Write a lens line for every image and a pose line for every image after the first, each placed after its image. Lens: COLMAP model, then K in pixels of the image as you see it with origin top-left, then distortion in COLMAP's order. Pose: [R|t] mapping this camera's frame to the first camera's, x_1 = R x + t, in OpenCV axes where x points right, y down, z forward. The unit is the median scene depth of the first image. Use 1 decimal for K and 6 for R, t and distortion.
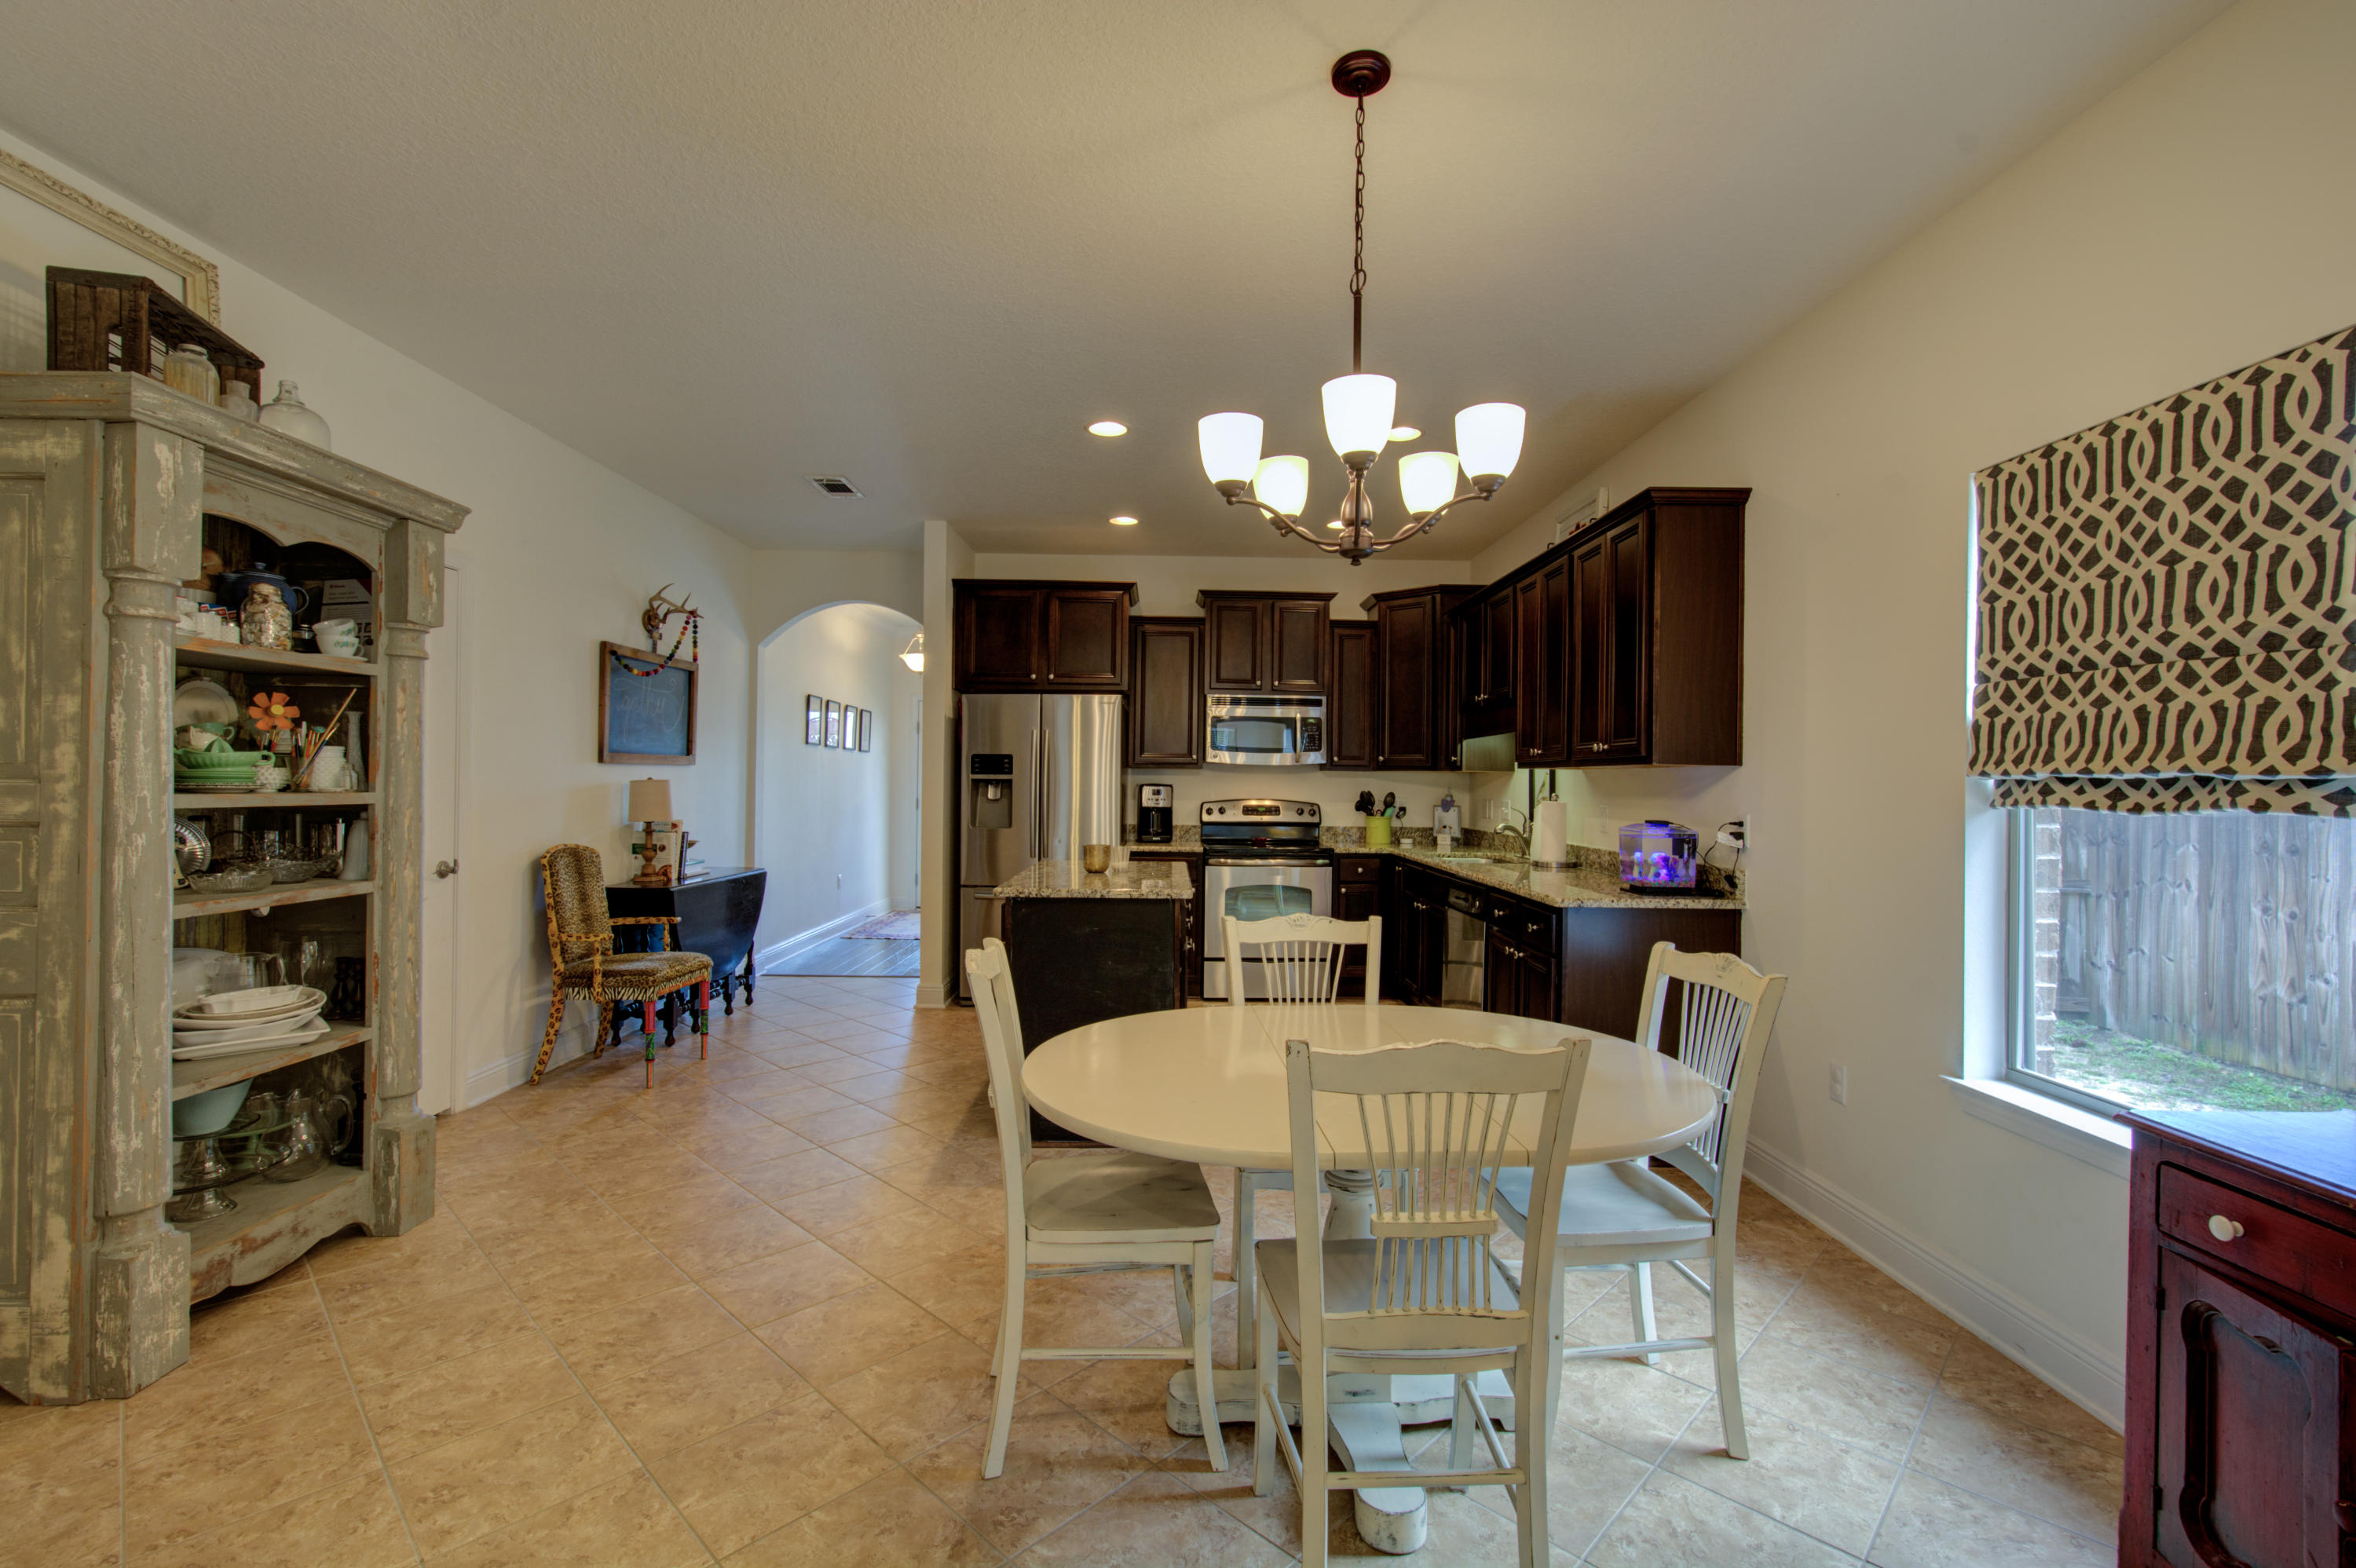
lens RADIAL K [[1026.1, 0, 1196.9], [0, 1026.1, 782.7], [0, 0, 1]] dist [0.002000, -0.000624]
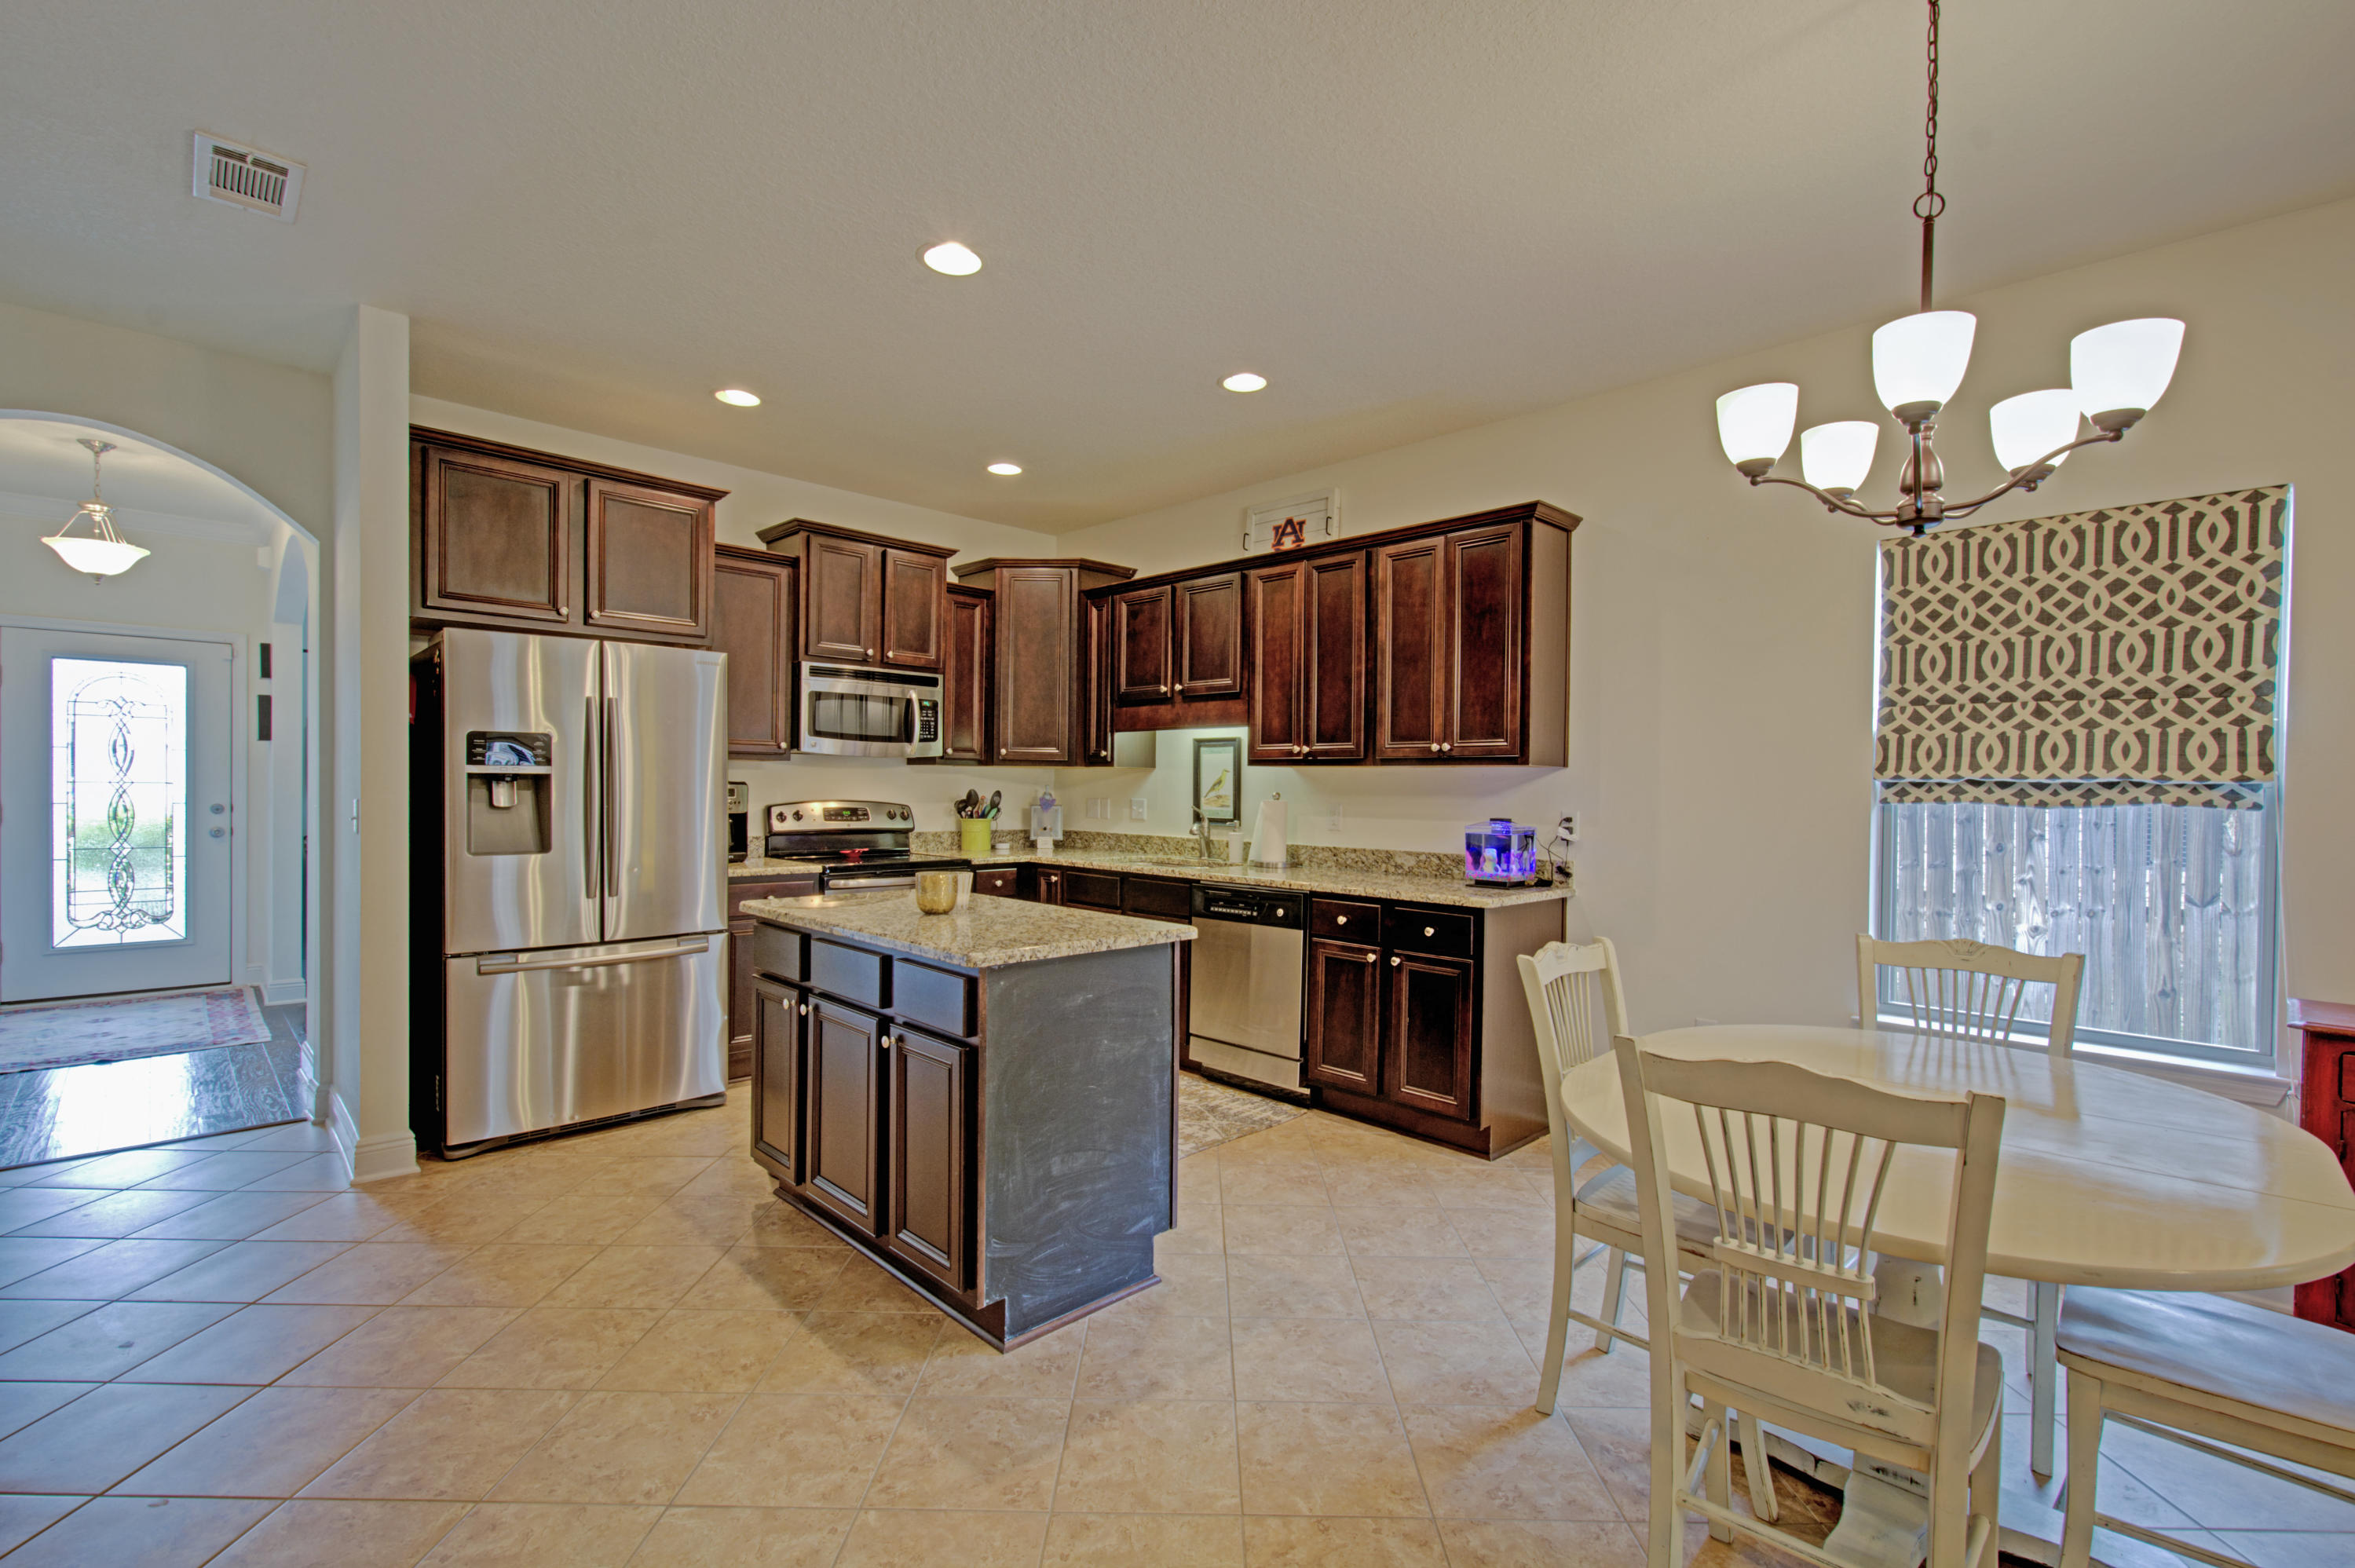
lens RADIAL K [[1028.8, 0, 1191.4], [0, 1028.8, 798.3], [0, 0, 1]] dist [0.003217, -0.000936]
pose [[0.728444, -0.010858, 0.685020, -0.491957], [-0.003691, 0.999798, 0.019773, -0.003278], [-0.685096, -0.016932, 0.728256, 0.433525]]
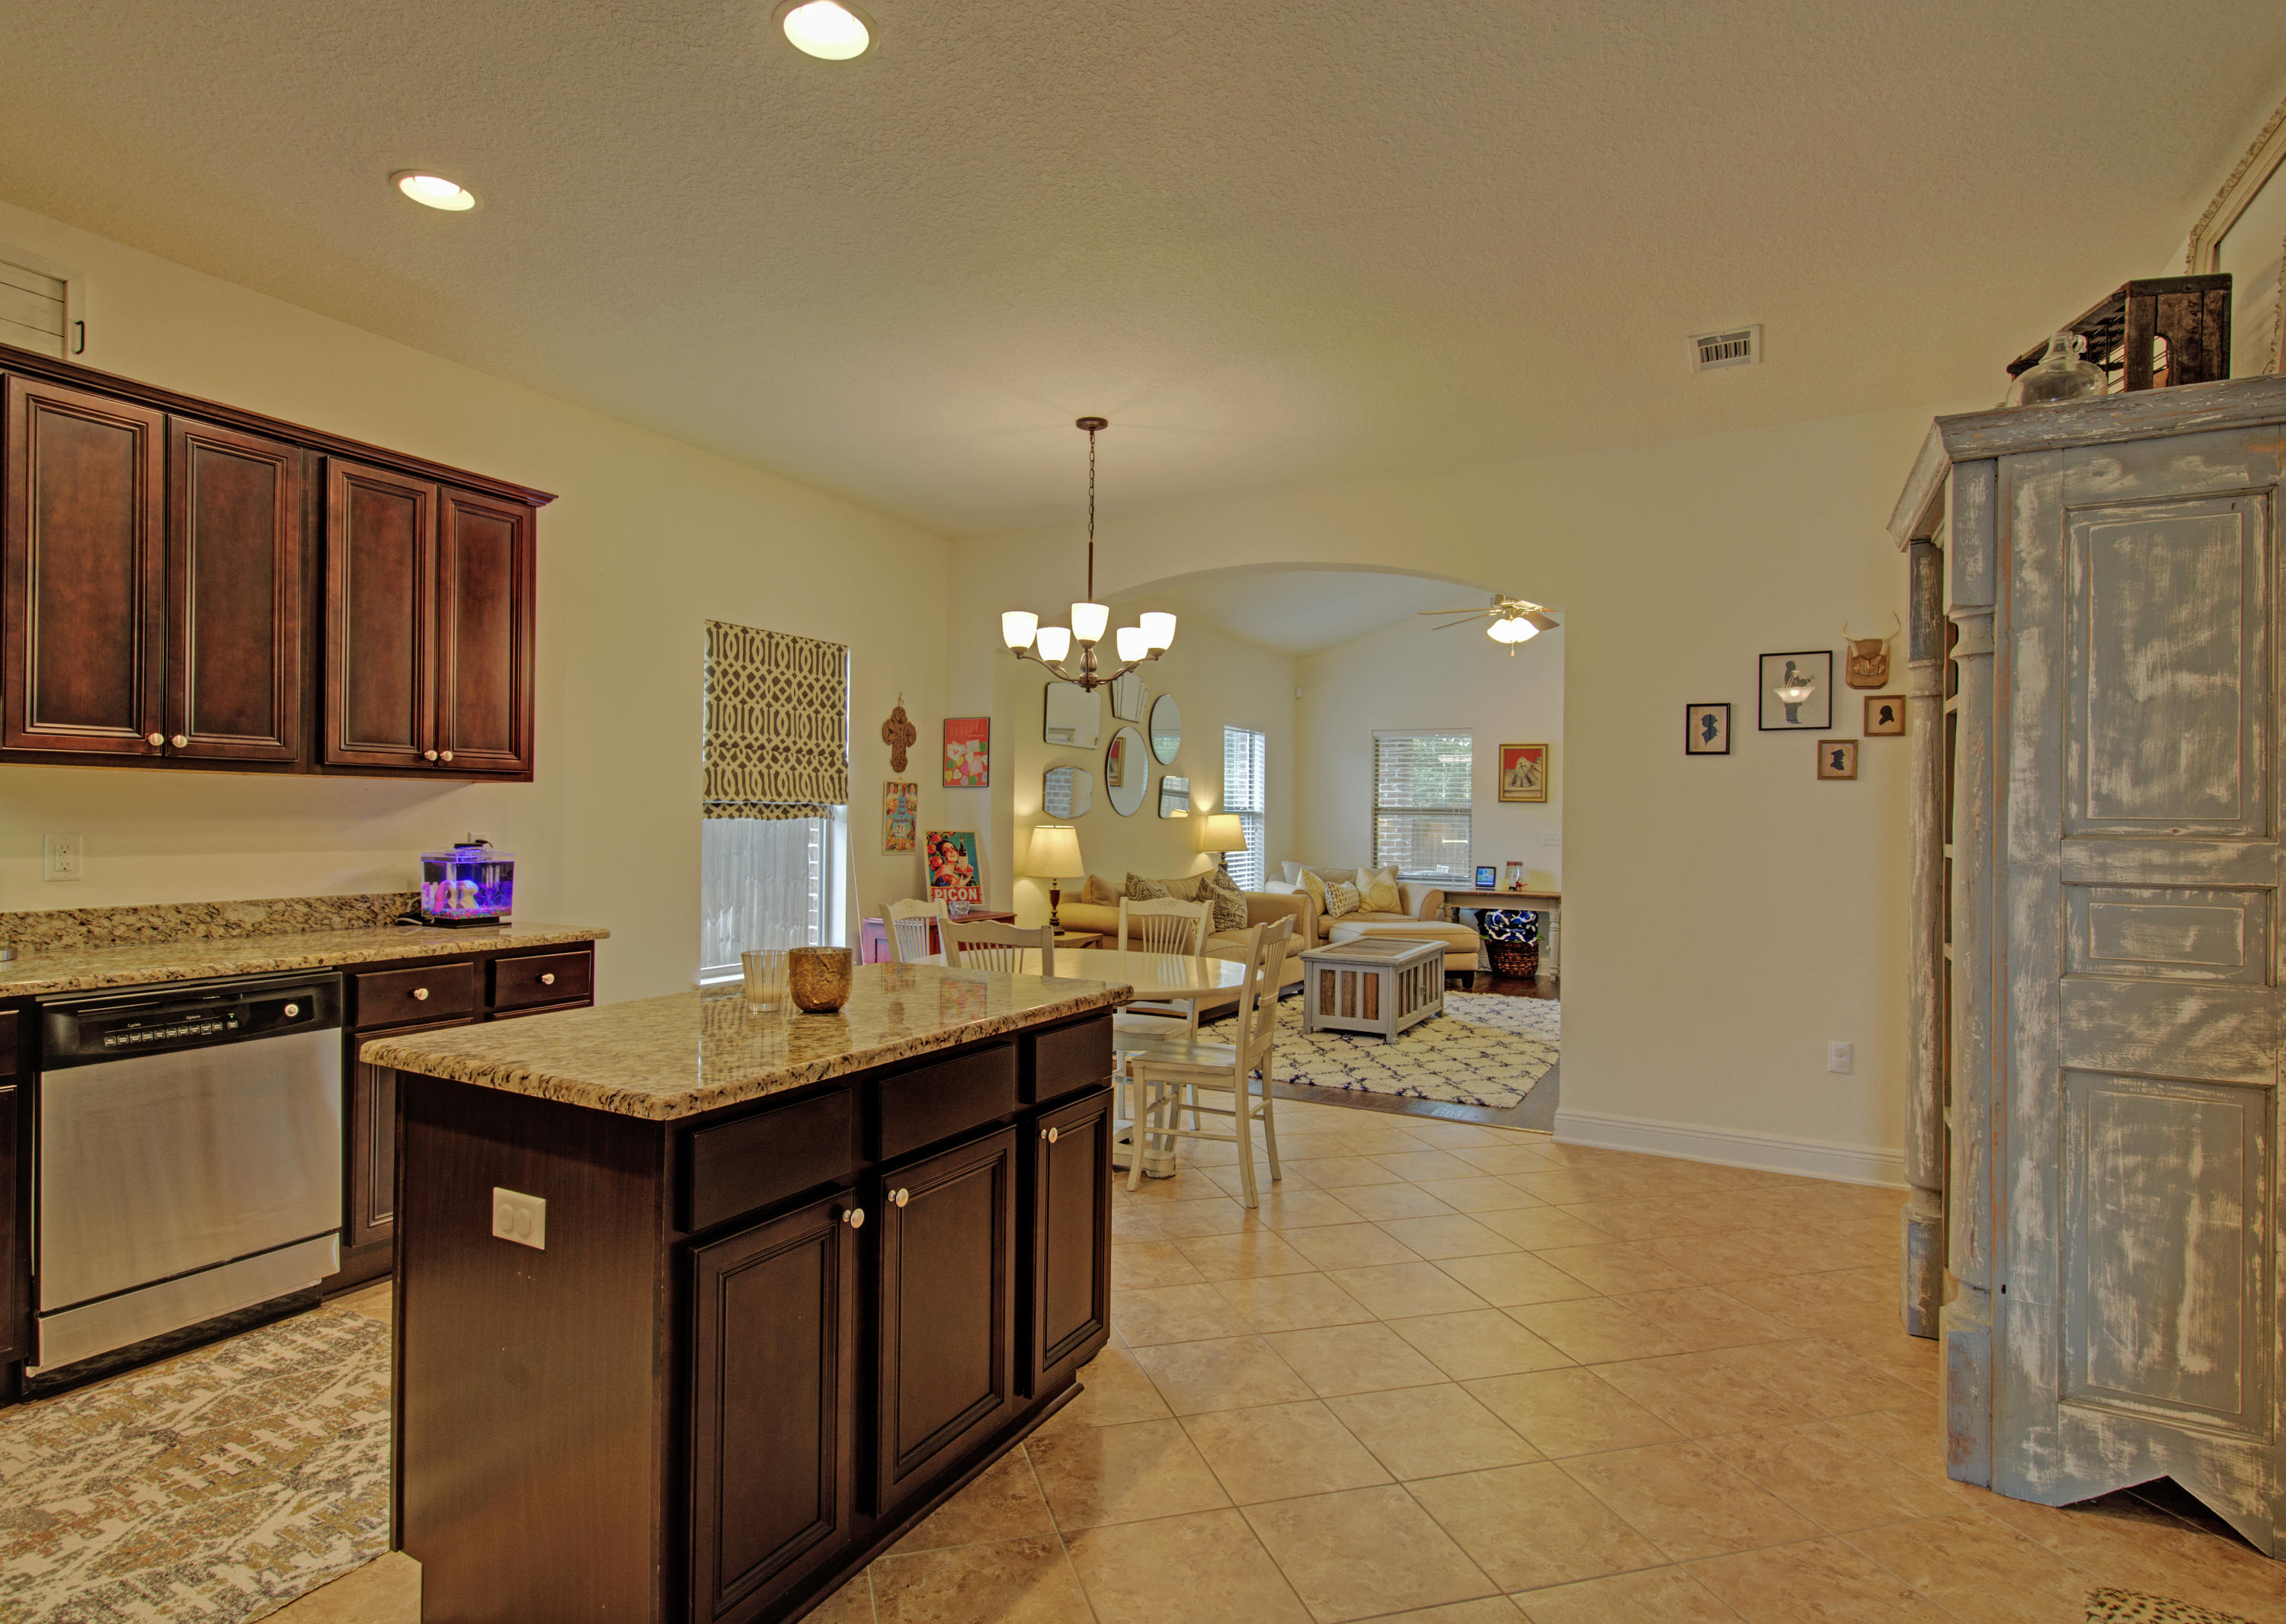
lens RADIAL K [[1192.5, 0, 1062.7], [0, 1192.5, 814.3], [0, 0, 1]] dist [0.002067, 0.000271]
pose [[-0.844493, -0.021918, 0.535119, -0.517933], [-0.022851, 0.999727, 0.004886, -0.004887], [-0.535080, -0.008102, -0.844763, 1.548797]]
